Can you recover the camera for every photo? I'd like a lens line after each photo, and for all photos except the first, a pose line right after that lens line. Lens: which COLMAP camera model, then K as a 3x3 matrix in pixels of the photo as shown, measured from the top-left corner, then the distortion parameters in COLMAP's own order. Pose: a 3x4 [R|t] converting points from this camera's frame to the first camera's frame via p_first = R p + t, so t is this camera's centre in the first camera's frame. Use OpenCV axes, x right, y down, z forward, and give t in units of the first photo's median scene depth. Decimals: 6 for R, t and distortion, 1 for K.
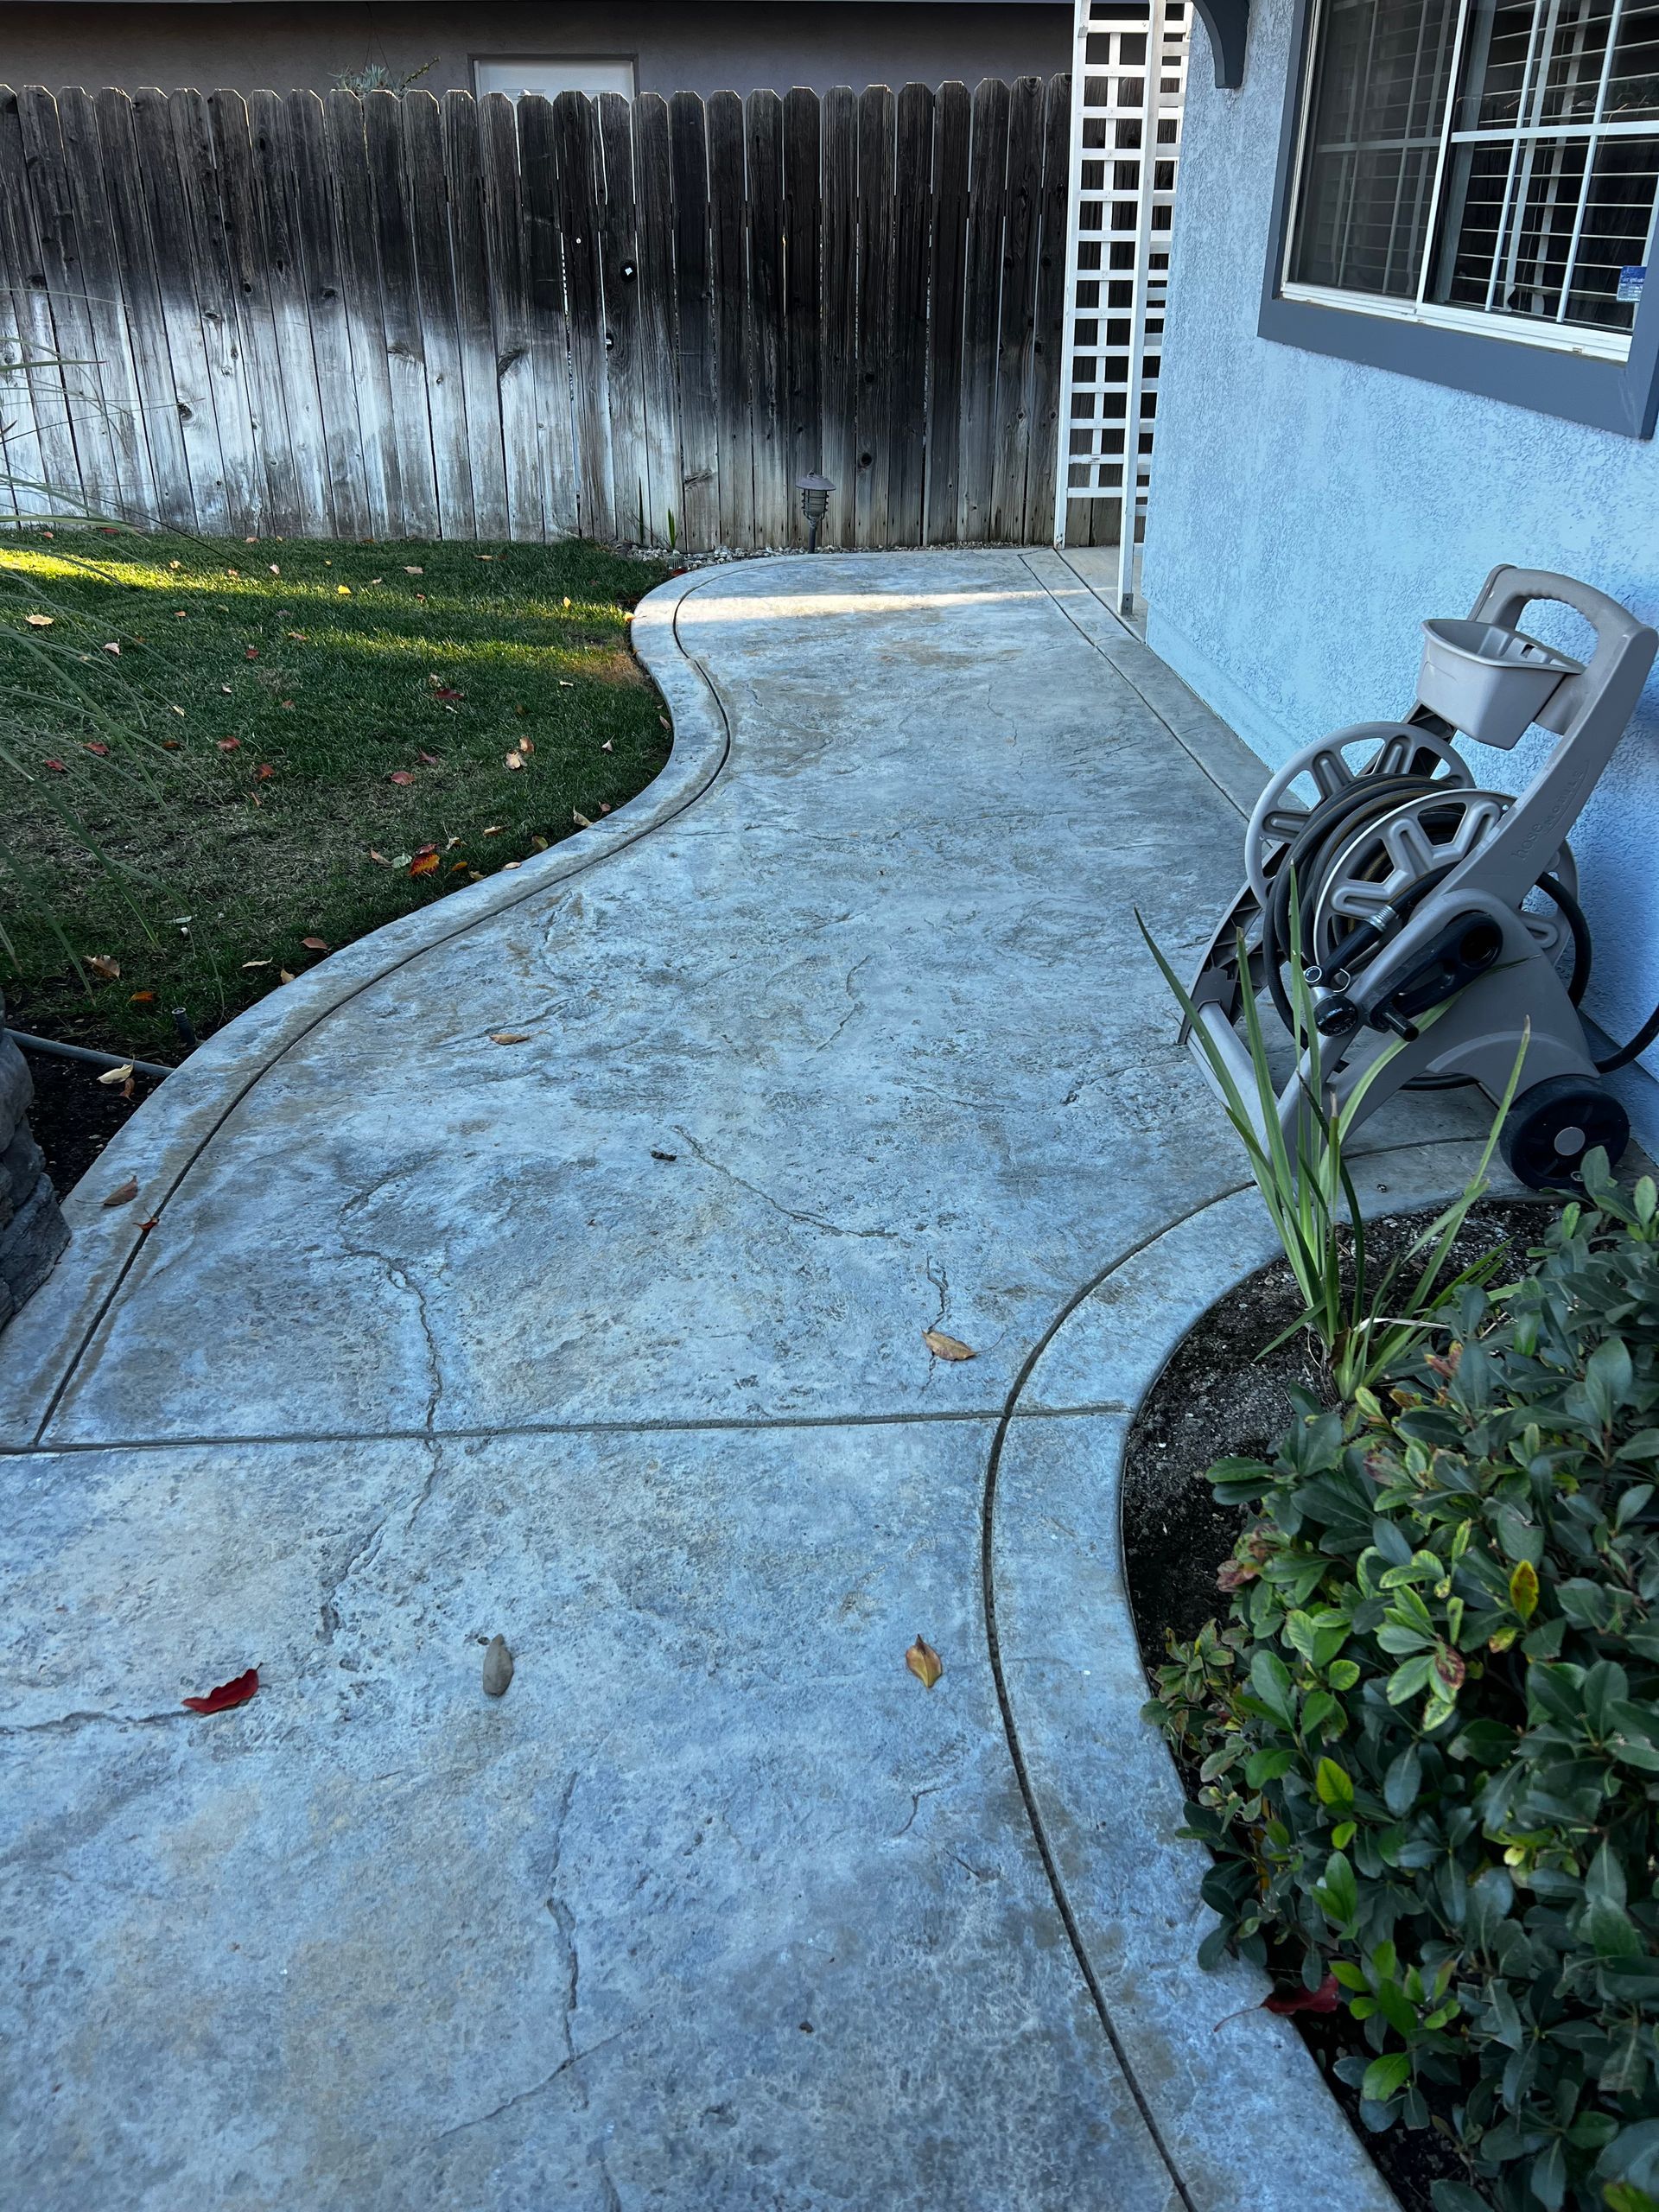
lens RADIAL K [[1662.7, 0, 832.5], [0, 1662.7, 1210.8], [0, 0, 1]] dist [0.011188, -0.004000]
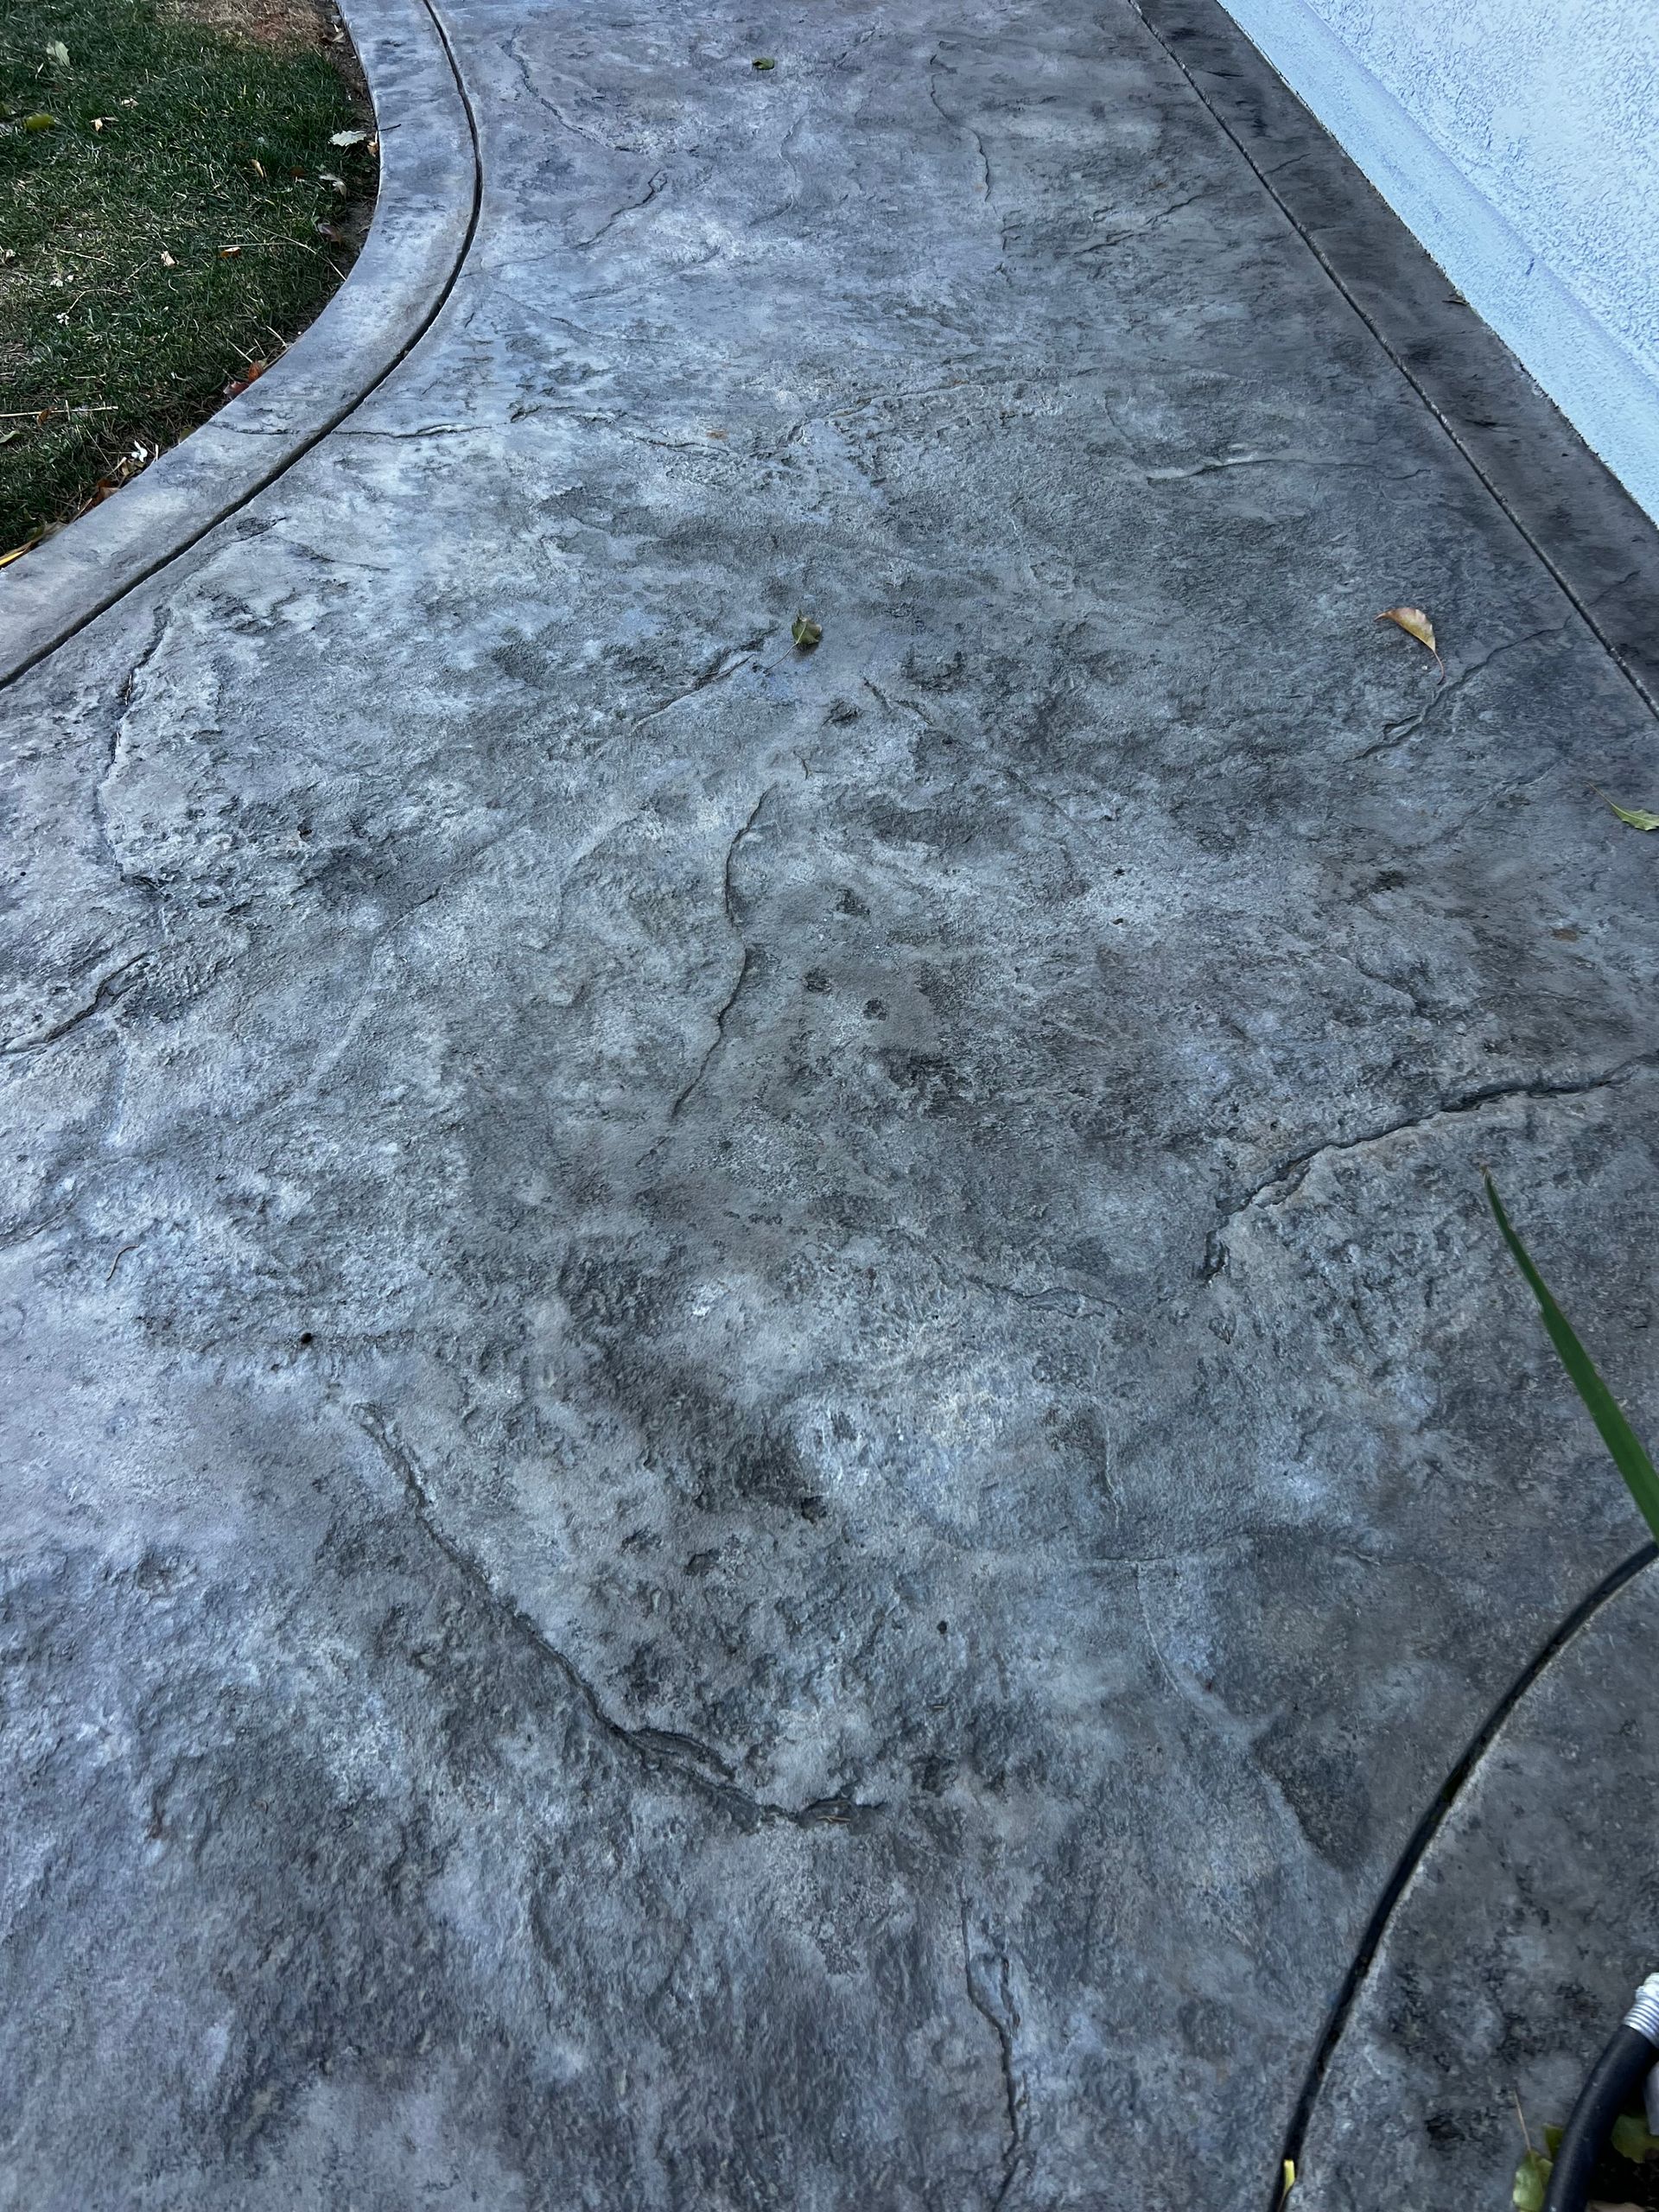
lens RADIAL K [[1662.7, 0, 832.5], [0, 1662.7, 1210.8], [0, 0, 1]] dist [0.011188, -0.004000]
pose [[0.996558, -0.042423, 0.071227, 0.001198], [0.015238, 0.938249, 0.345626, -0.213350], [-0.081491, -0.343351, 0.935665, 0.490366]]
